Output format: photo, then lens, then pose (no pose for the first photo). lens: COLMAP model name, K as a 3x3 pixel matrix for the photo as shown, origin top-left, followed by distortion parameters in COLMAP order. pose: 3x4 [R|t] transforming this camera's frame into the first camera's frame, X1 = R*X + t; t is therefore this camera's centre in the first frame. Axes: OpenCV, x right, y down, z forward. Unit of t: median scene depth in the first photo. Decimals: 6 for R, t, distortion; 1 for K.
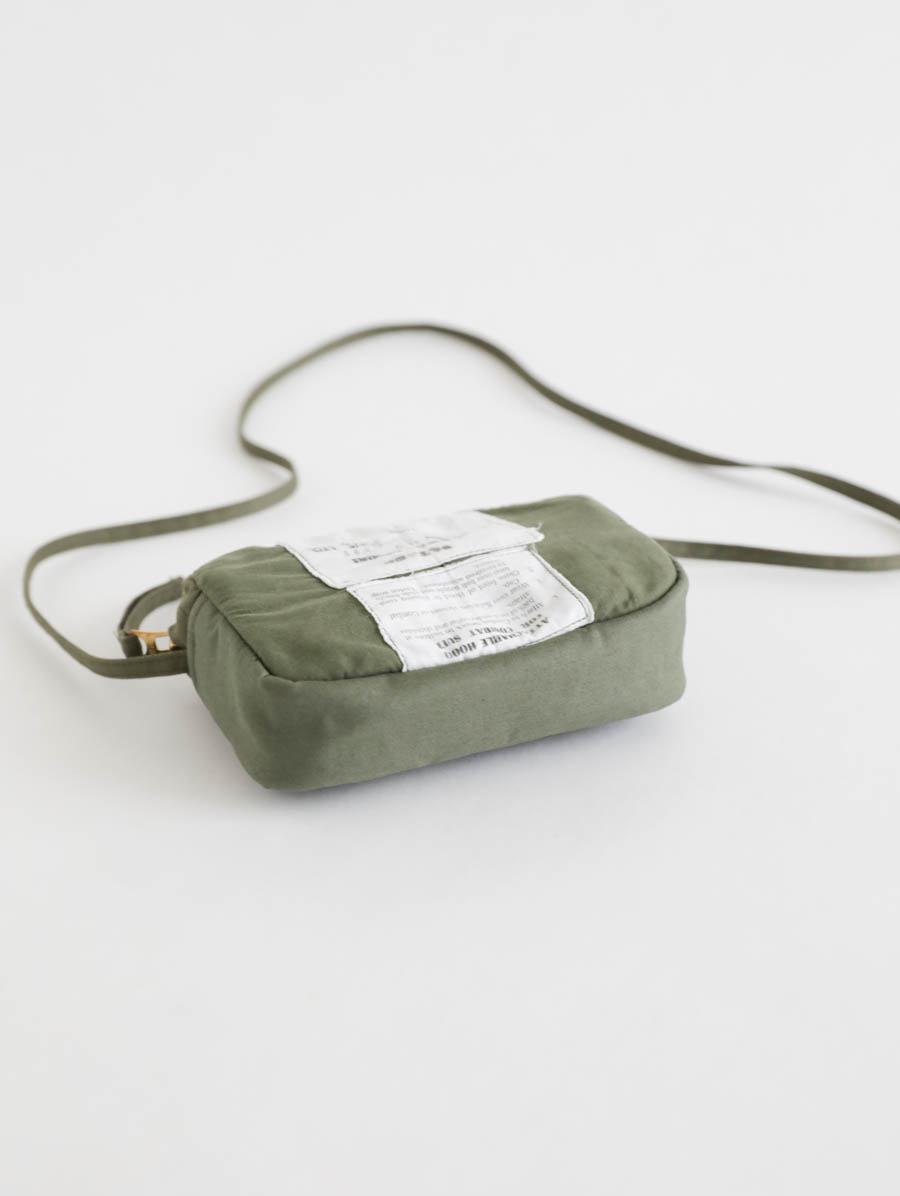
lens RADIAL K [[1693.8, 0, 450.0], [0, 1693.8, 598.0], [0, 0, 1]] dist [-0.004566, -0.007684]
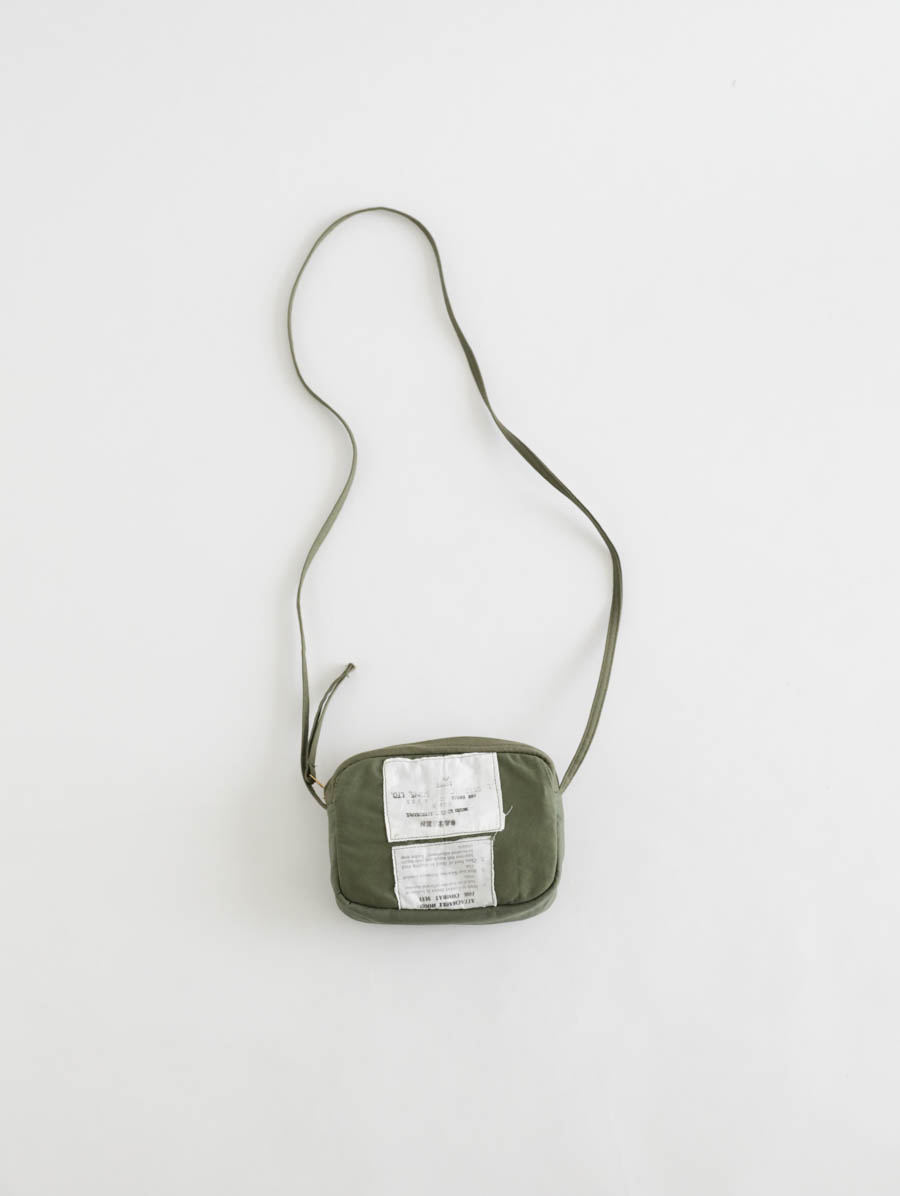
lens RADIAL K [[1693.8, 0, 450.0], [0, 1693.8, 598.0], [0, 0, 1]] dist [-0.004566, -0.007684]
pose [[0.925916, 0.344538, -0.154833, 0.222745], [-0.120523, 0.657953, 0.743352, -1.769917], [0.357986, -0.669621, 0.650734, -0.129877]]
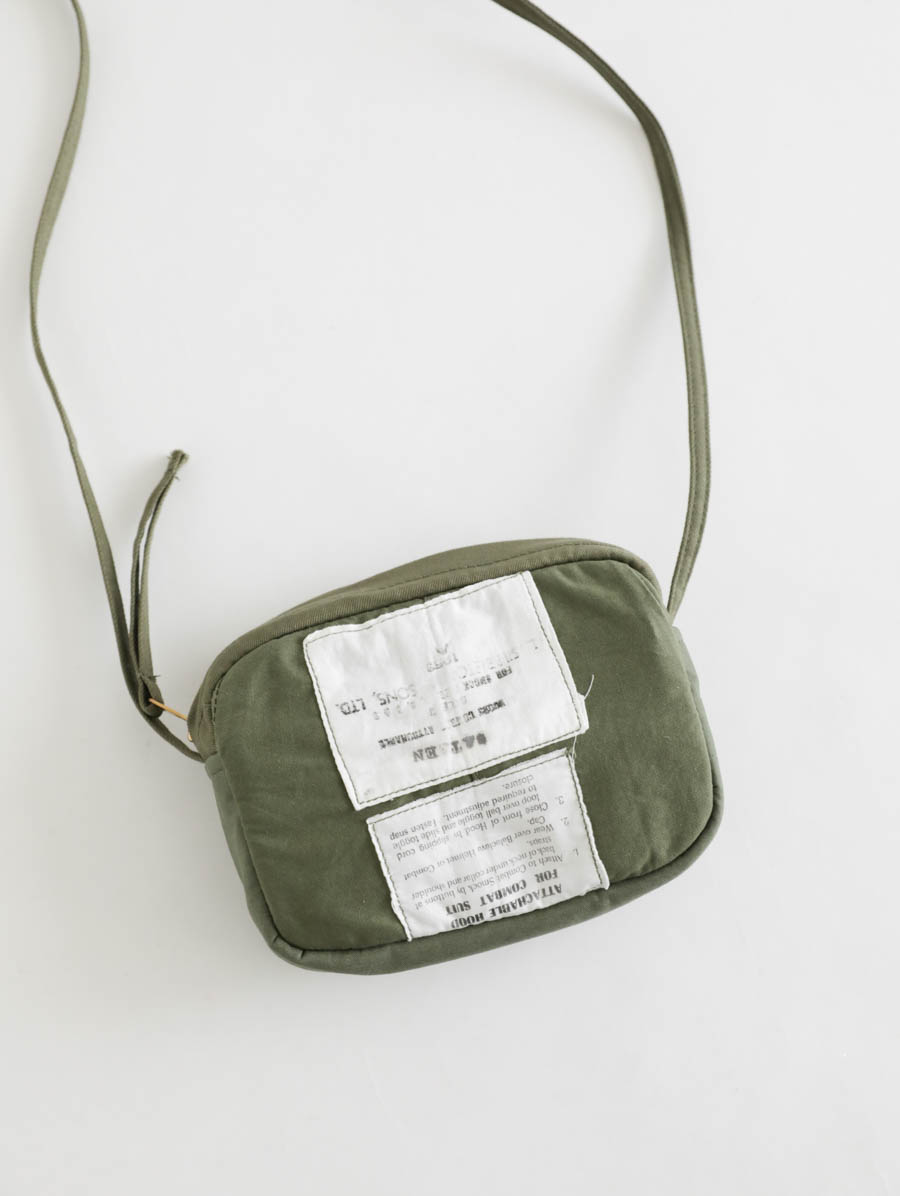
lens RADIAL K [[1693.8, 0, 450.0], [0, 1693.8, 598.0], [0, 0, 1]] dist [-0.004566, -0.007684]
pose [[0.988459, 0.150037, 0.020938, -0.052863], [-0.102117, 0.557815, 0.823659, -0.883999], [0.111899, -0.816291, 0.566698, 0.555794]]
